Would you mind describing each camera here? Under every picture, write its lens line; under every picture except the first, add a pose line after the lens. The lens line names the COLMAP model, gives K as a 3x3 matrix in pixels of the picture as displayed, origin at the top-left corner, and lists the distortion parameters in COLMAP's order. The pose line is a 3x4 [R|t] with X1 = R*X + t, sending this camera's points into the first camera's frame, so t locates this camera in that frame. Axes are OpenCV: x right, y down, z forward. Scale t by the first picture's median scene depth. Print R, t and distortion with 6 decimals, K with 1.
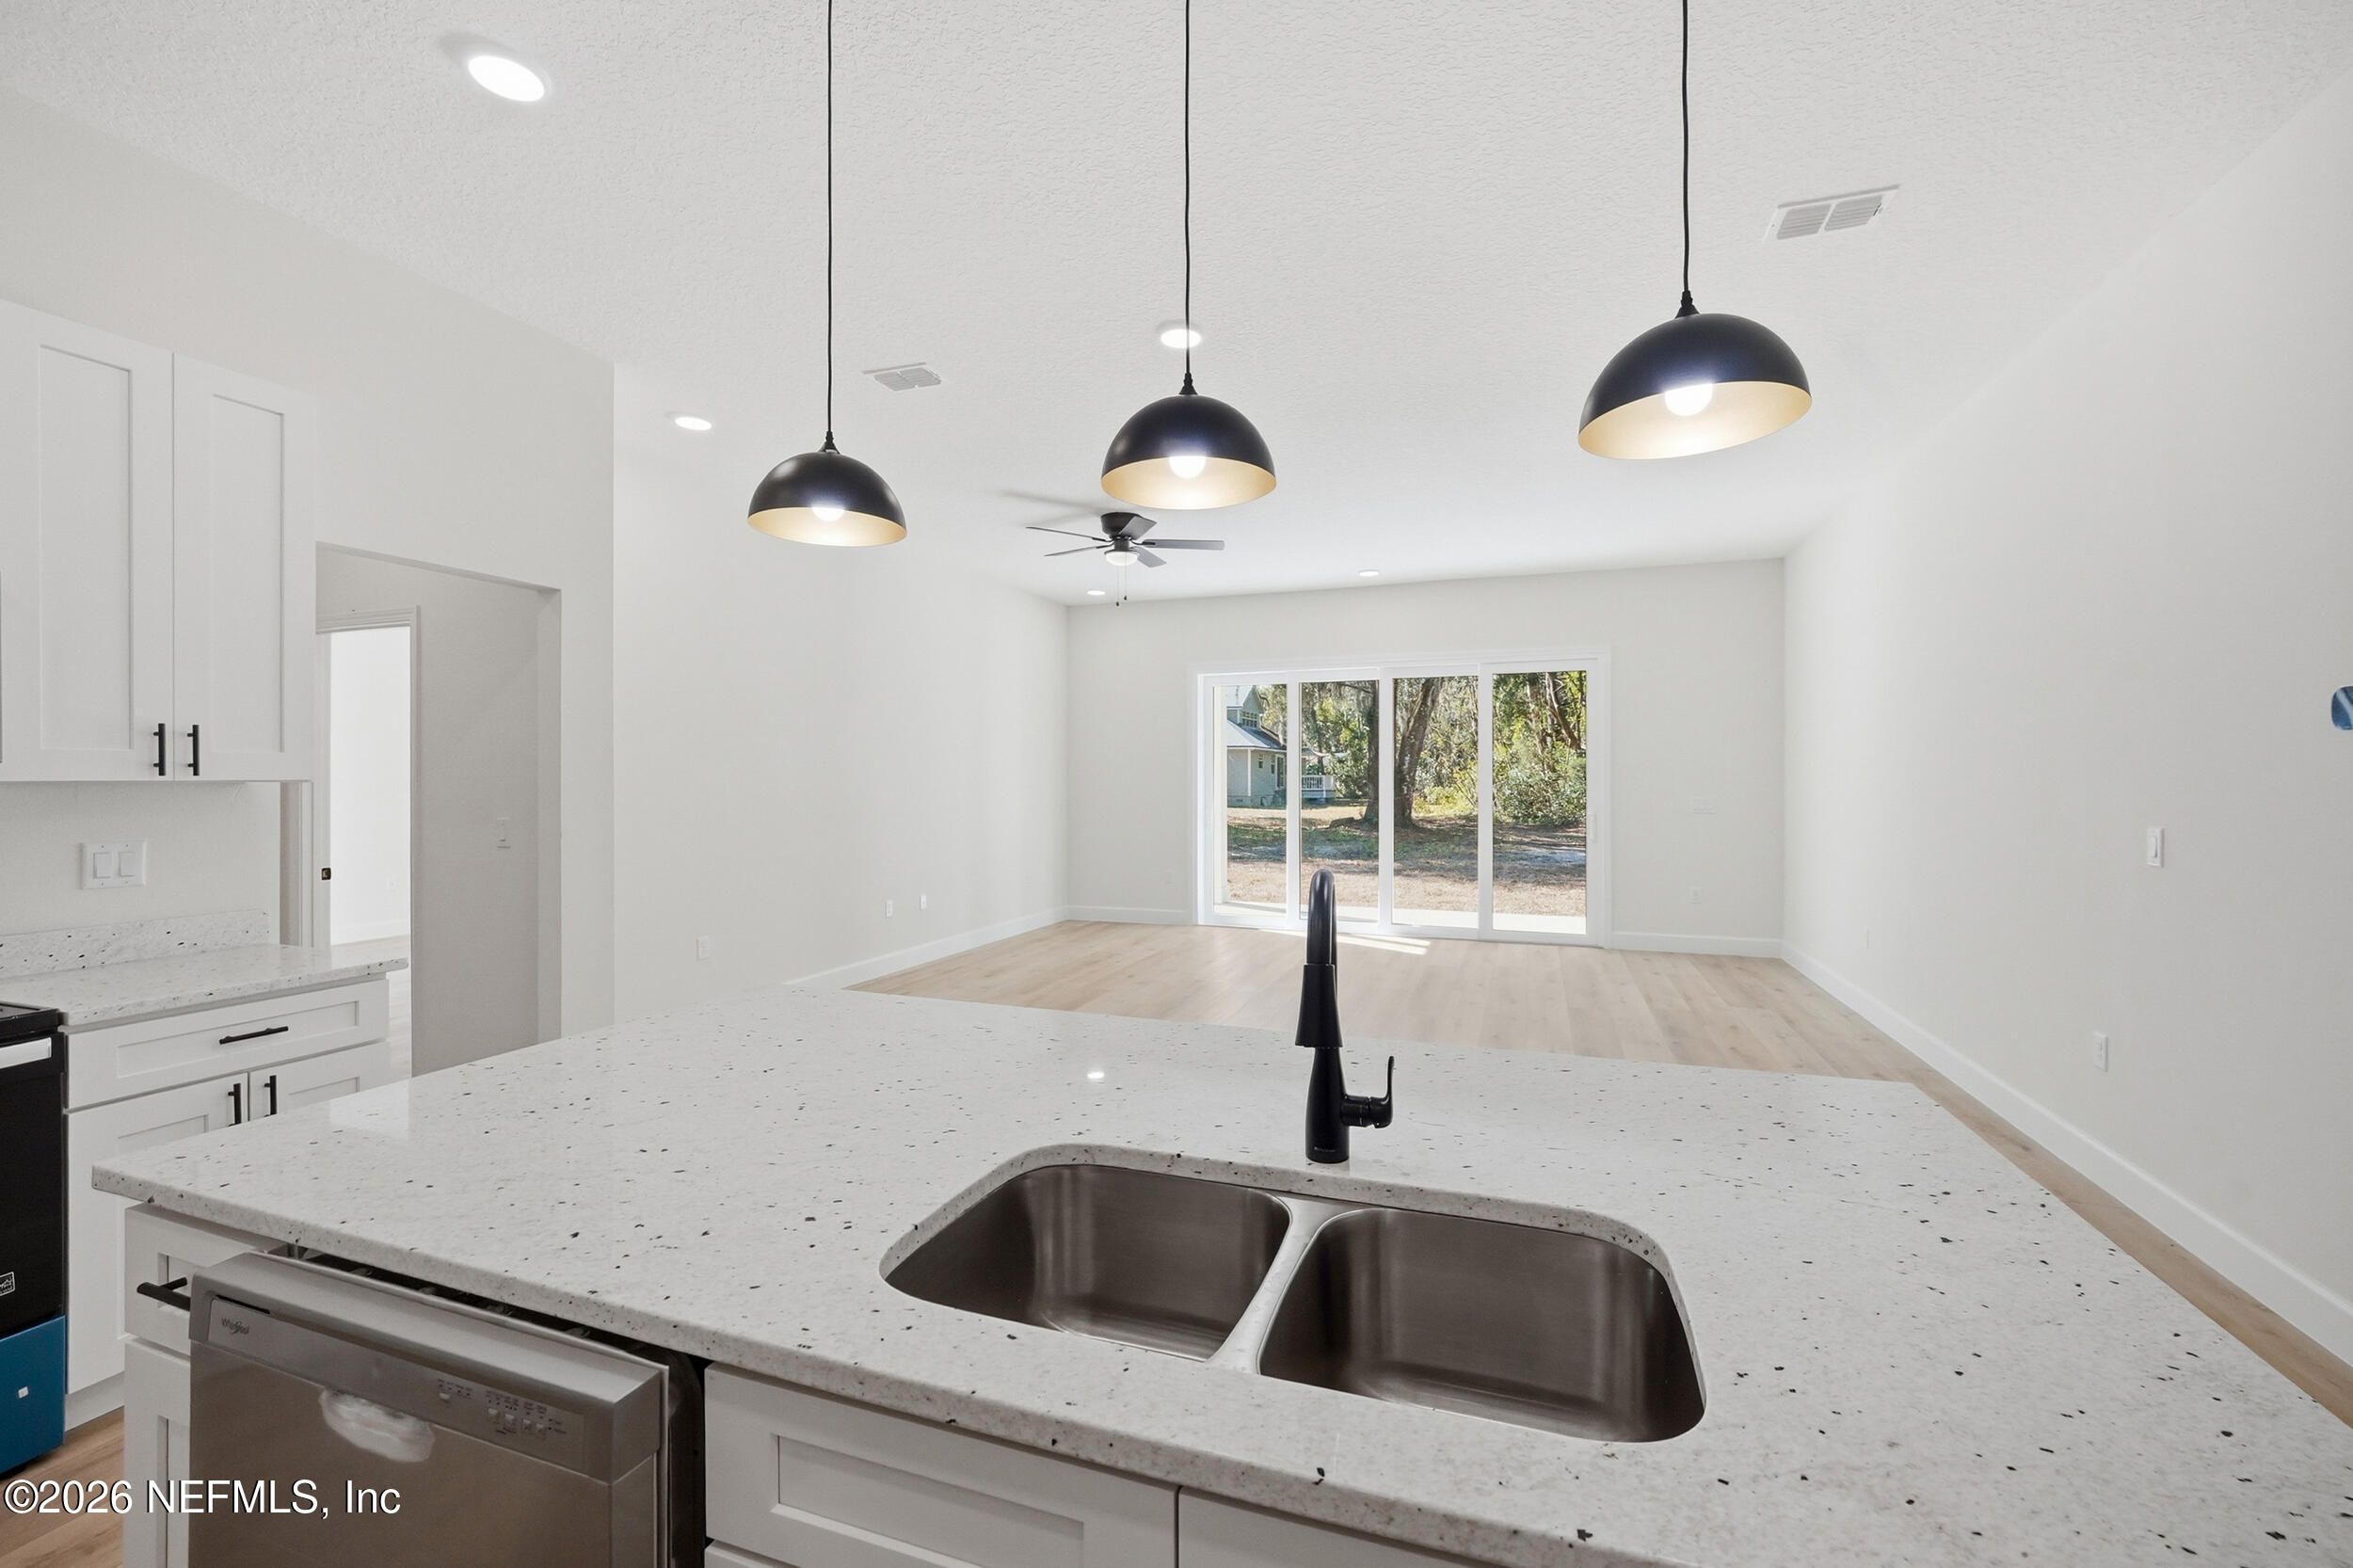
lens RADIAL K [[968.0, 0, 1176.5], [0, 968.0, 784.0], [0, 0, 1]] dist [-0.014428, 0.005783]
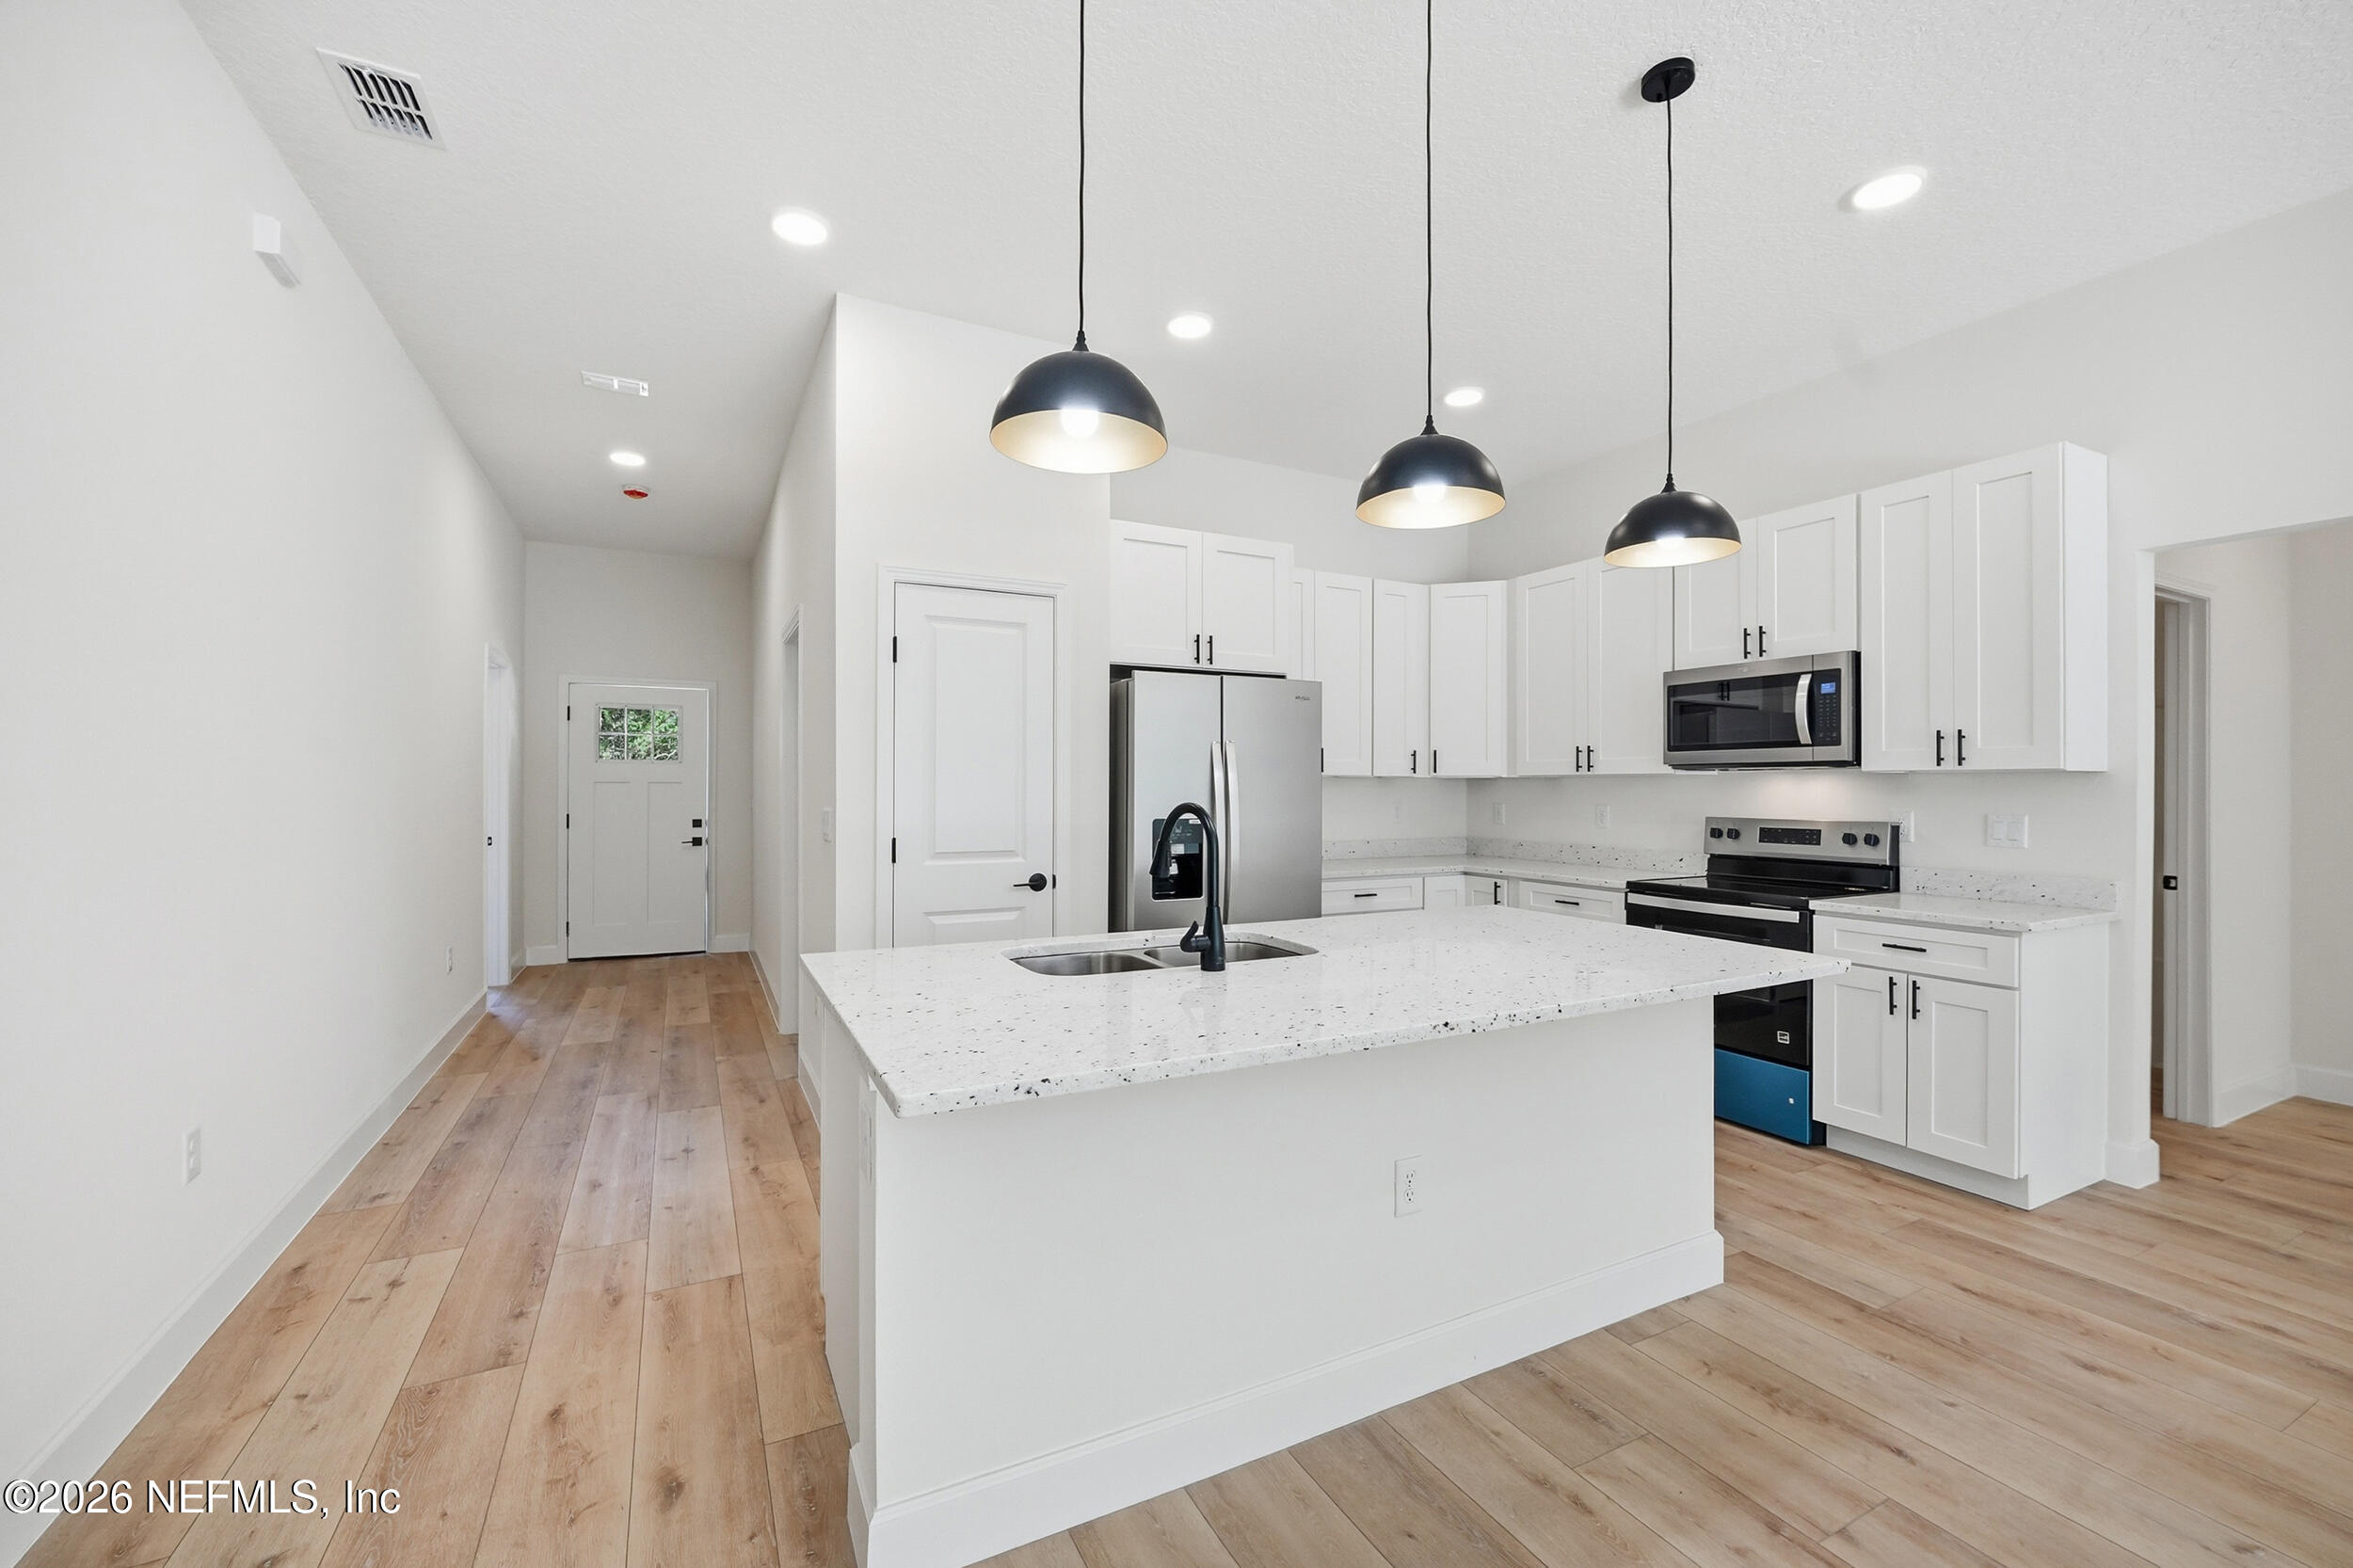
lens RADIAL K [[954.2, 0, 1176.5], [0, 954.2, 784.0], [0, 0, 1]] dist [-0.013766, 0.000057]
pose [[-0.677469, -0.002214, -0.735548, 0.728664], [-0.007699, 0.999962, 0.004081, 0.019880], [0.735511, 0.008428, -0.677460, 1.048743]]
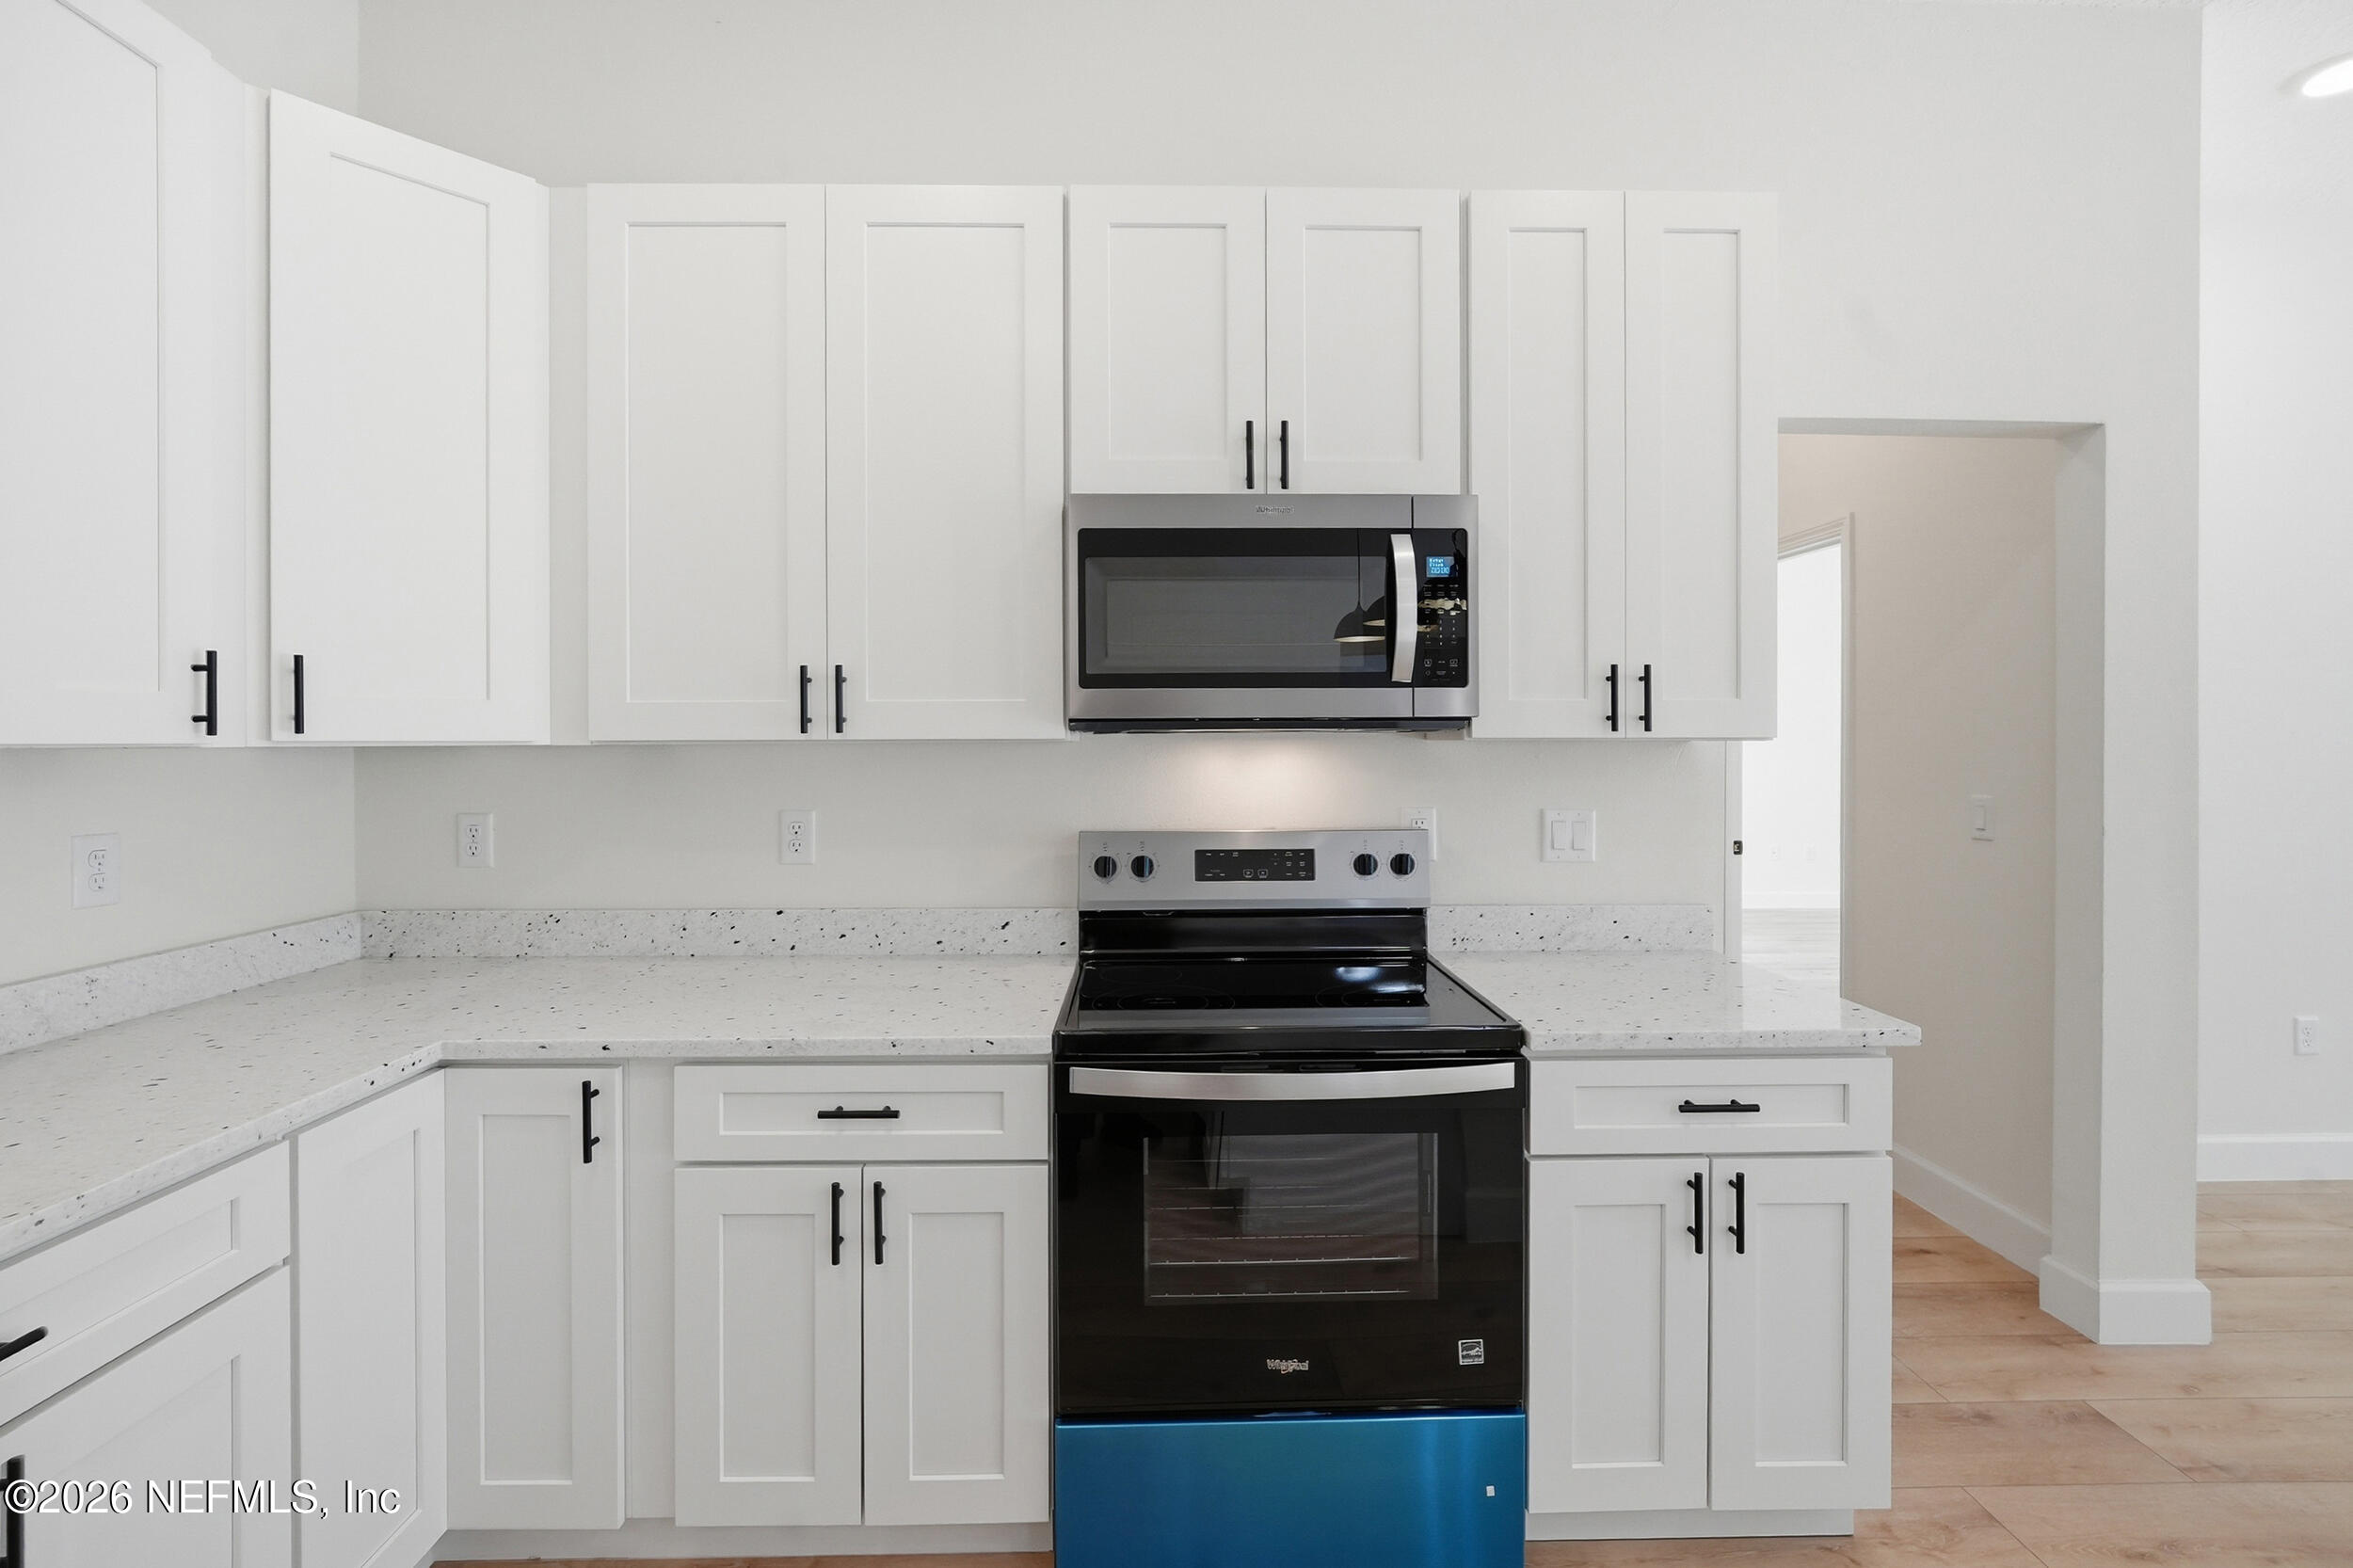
lens RADIAL K [[1007.7, 0, 1168.4], [0, 1007.7, 741.6], [0, 0, 1]] dist [-0.004475, -0.000399]
pose [[0.358042, 0.000170, -0.933706, -0.390994], [-0.006157, 0.999979, -0.002179, 0.003485], [0.933685, 0.006529, 0.358035, 0.339400]]
